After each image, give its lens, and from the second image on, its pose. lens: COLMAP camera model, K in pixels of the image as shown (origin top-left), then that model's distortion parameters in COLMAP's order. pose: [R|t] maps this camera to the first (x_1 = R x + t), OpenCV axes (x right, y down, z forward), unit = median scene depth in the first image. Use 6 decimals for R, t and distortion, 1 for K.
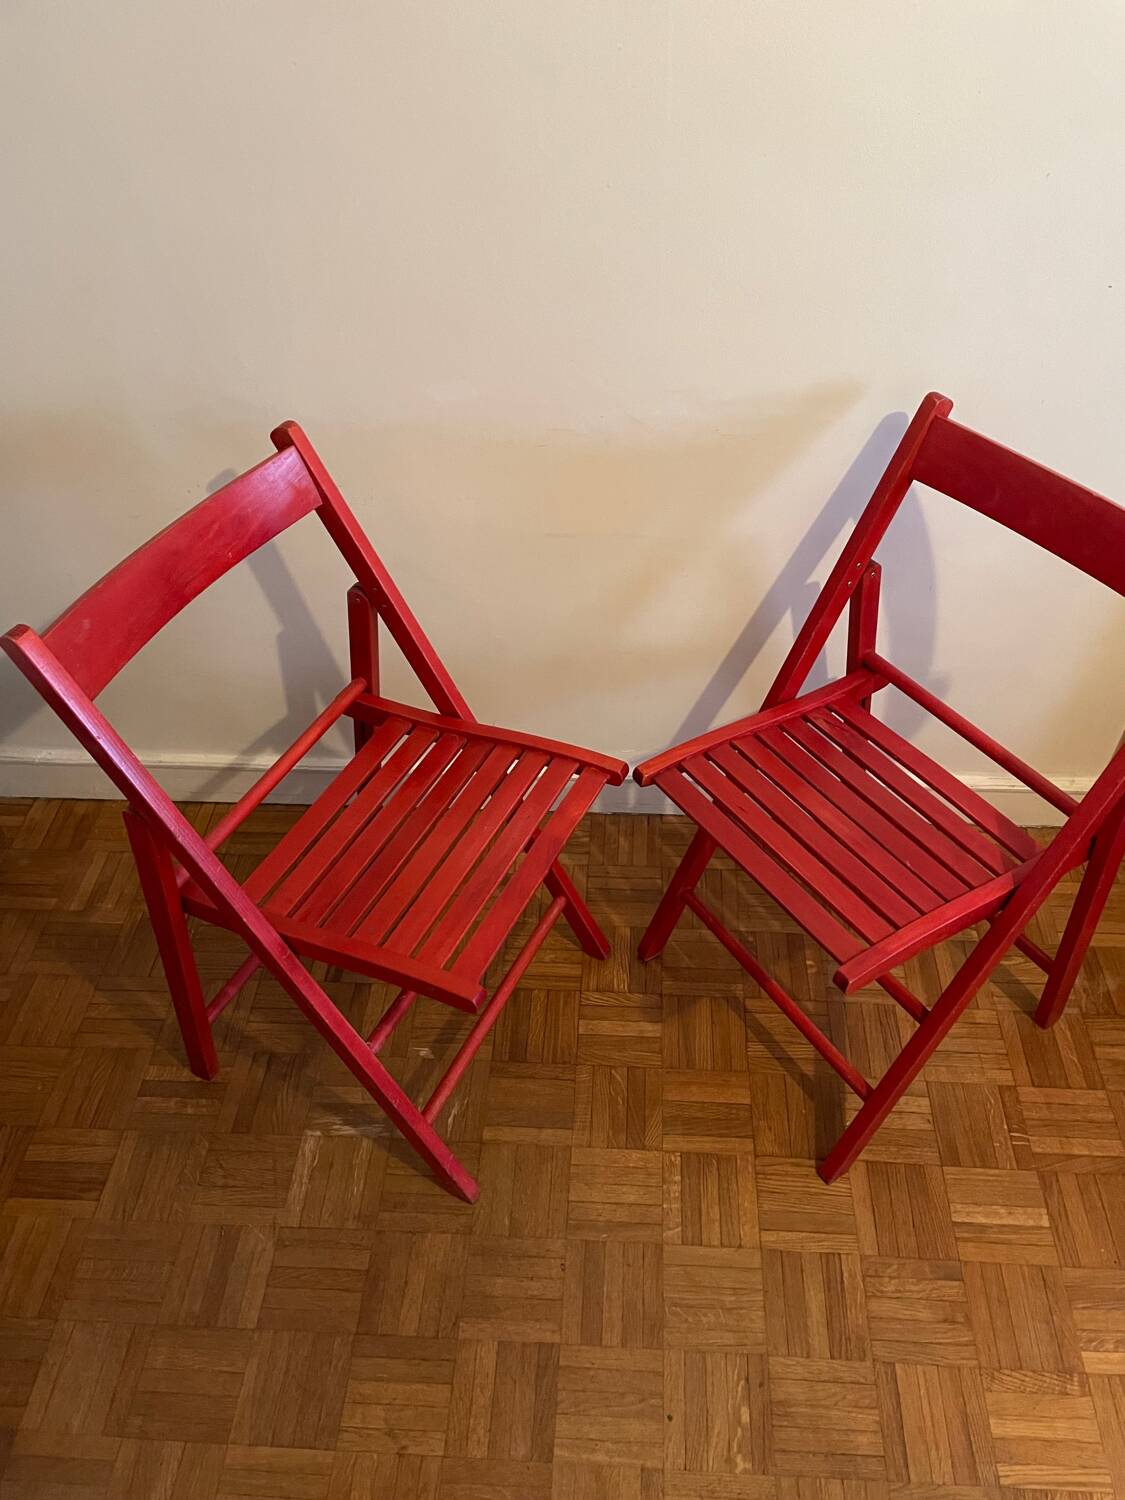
lens RADIAL K [[1160.3, 0, 564.9], [0, 1160.3, 751.5], [0, 0, 1]] dist [0.072614, -0.103243]
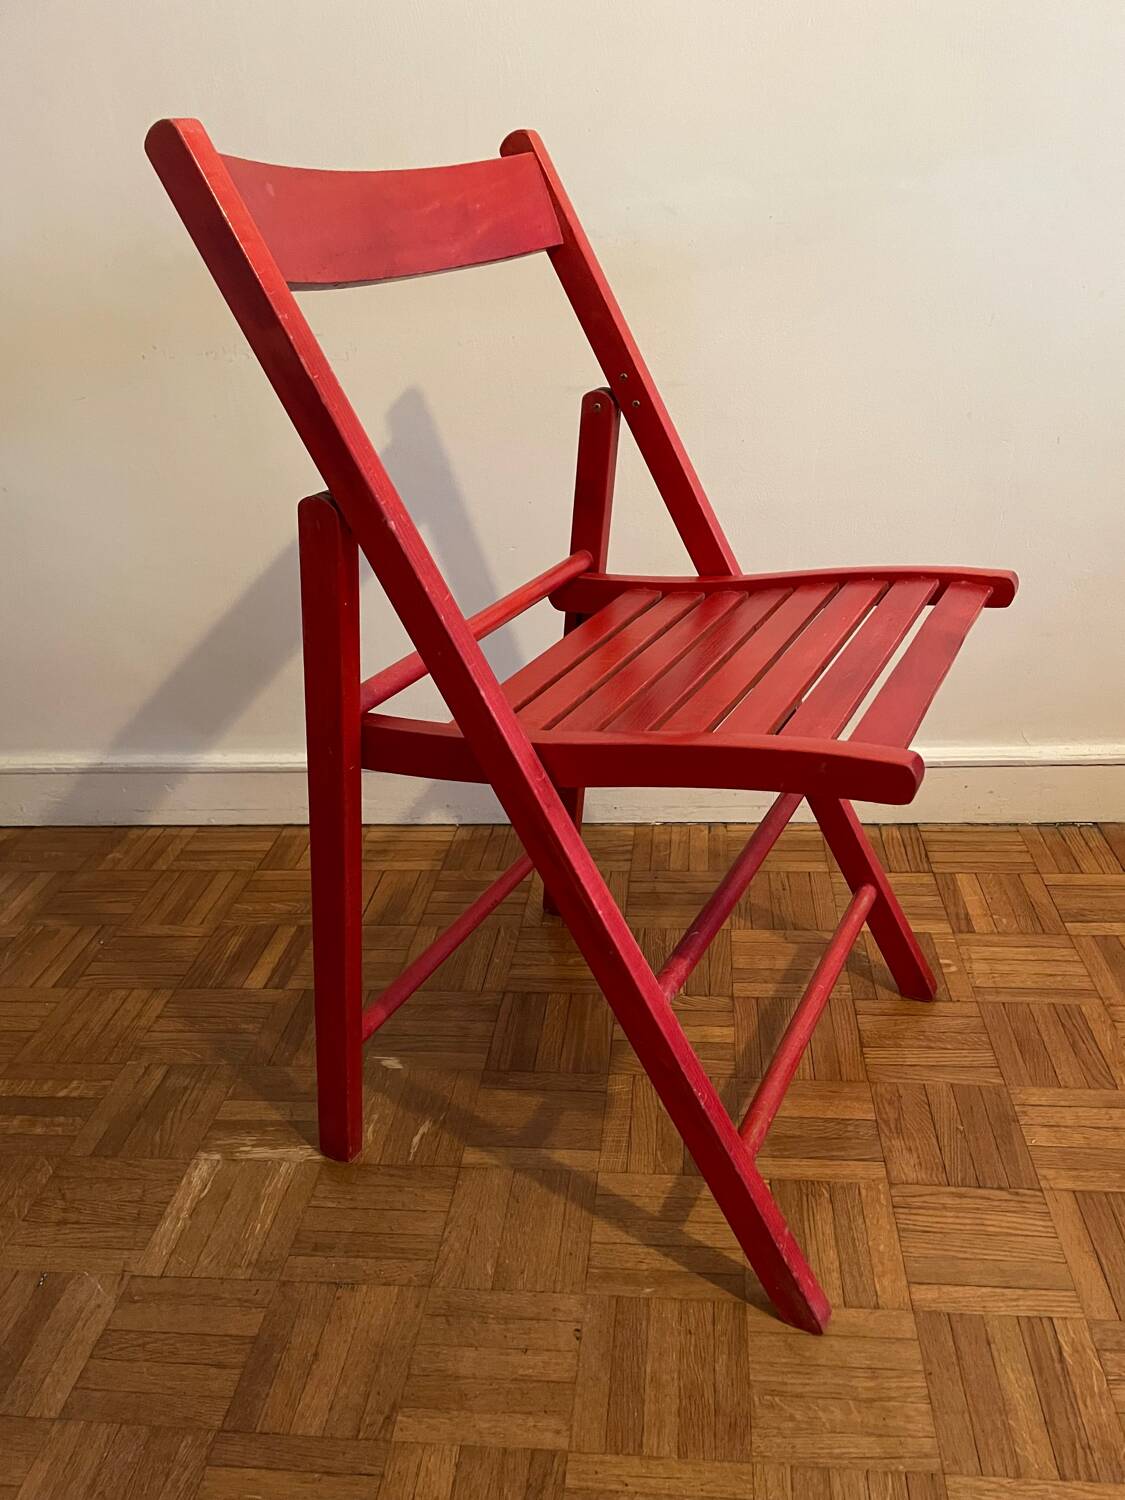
lens RADIAL K [[1160.3, 0, 560.9], [0, 1160.3, 748.5], [0, 0, 1]] dist [0.072614, -0.103243]
pose [[0.997872, -0.014582, -0.063557, 0.031254], [-0.007038, 0.944899, -0.327286, 0.347457], [0.064828, 0.327036, 0.942786, 0.333633]]
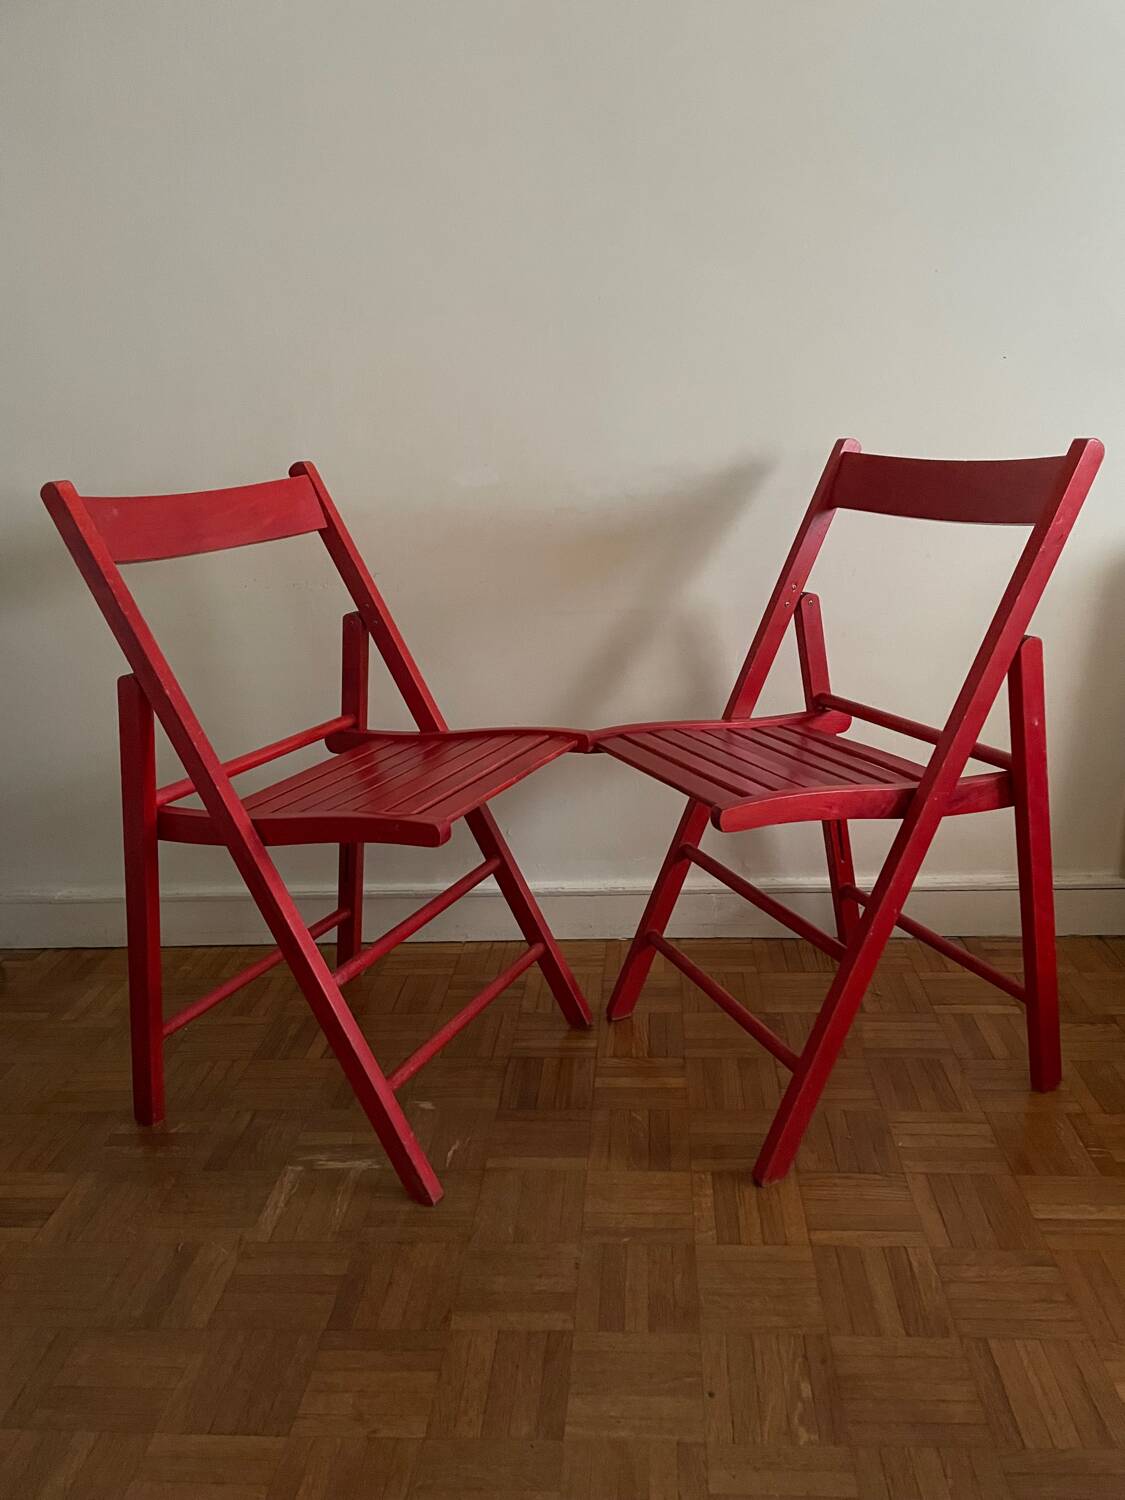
lens RADIAL K [[1159.6, 0, 565.4], [0, 1159.6, 752.6], [0, 0, 1]] dist [0.069071, -0.095916]
pose [[0.999692, -0.017755, -0.017334, 0.010973], [0.007474, 0.881585, -0.471967, 0.502423], [0.023661, 0.471692, 0.881446, 0.083508]]
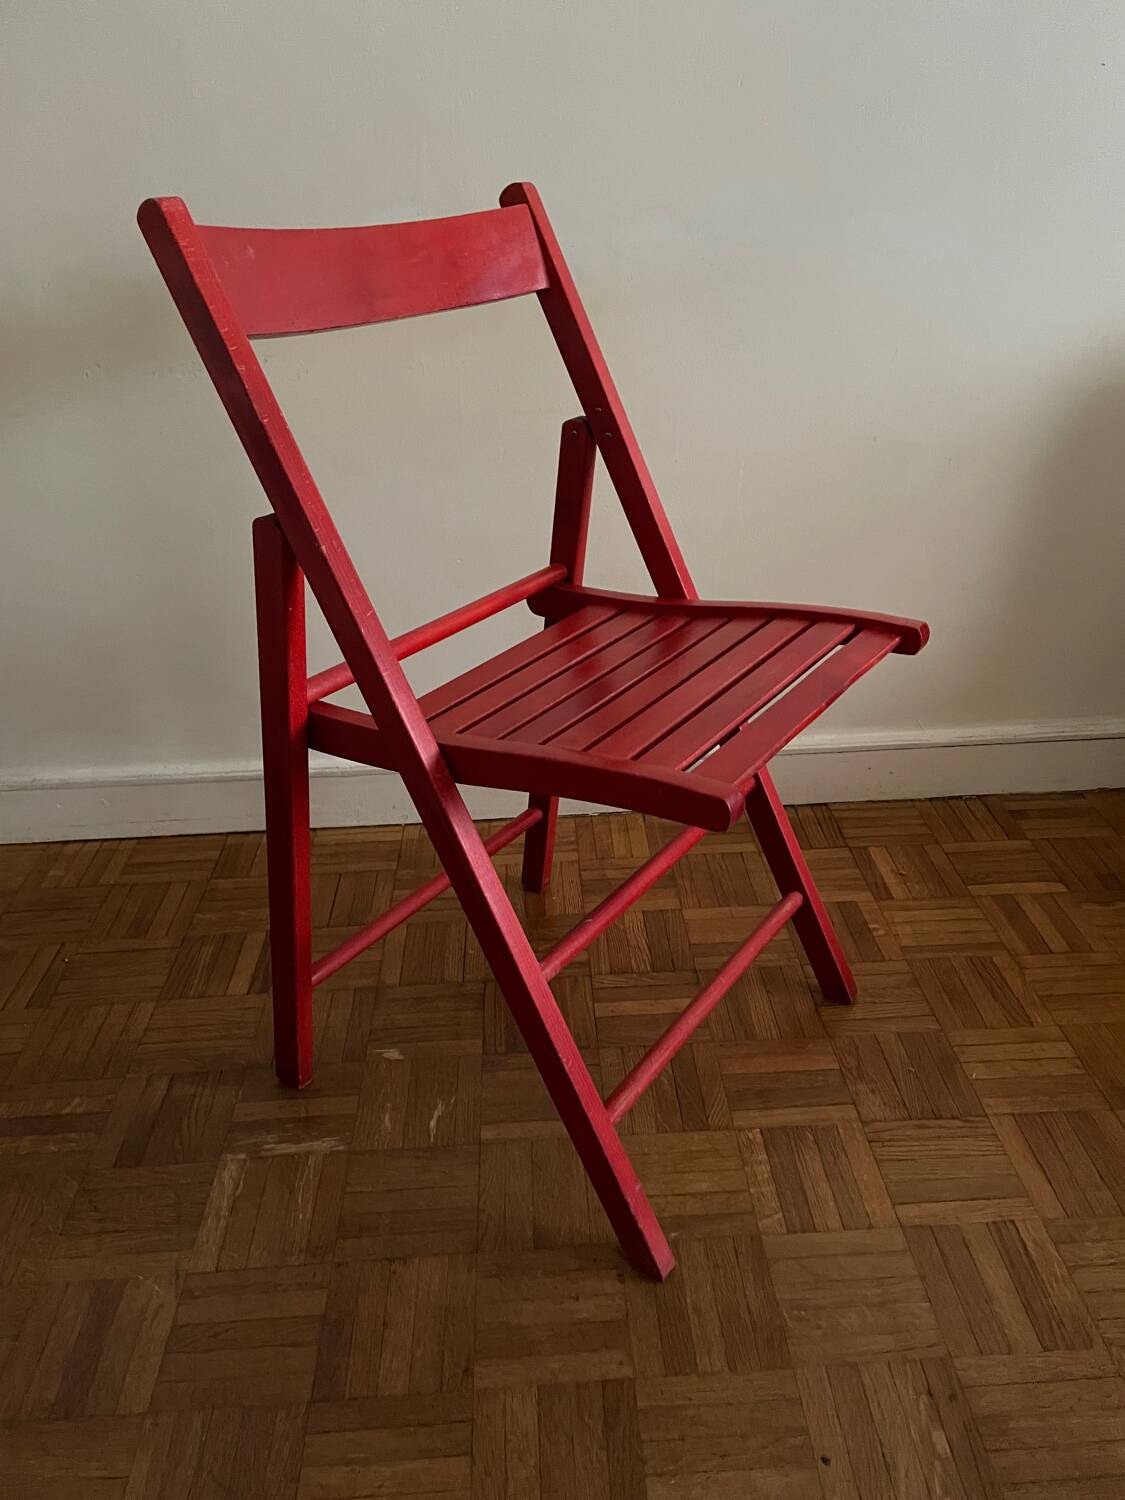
lens RADIAL K [[1160.3, 0, 569.1], [0, 1160.3, 762.6], [0, 0, 1]] dist [0.072614, -0.103243]
pose [[0.993817, -0.053257, 0.097420, -0.079049], [0.079877, 0.952399, -0.294204, 0.347536], [-0.077114, 0.300167, 0.950765, 0.272884]]
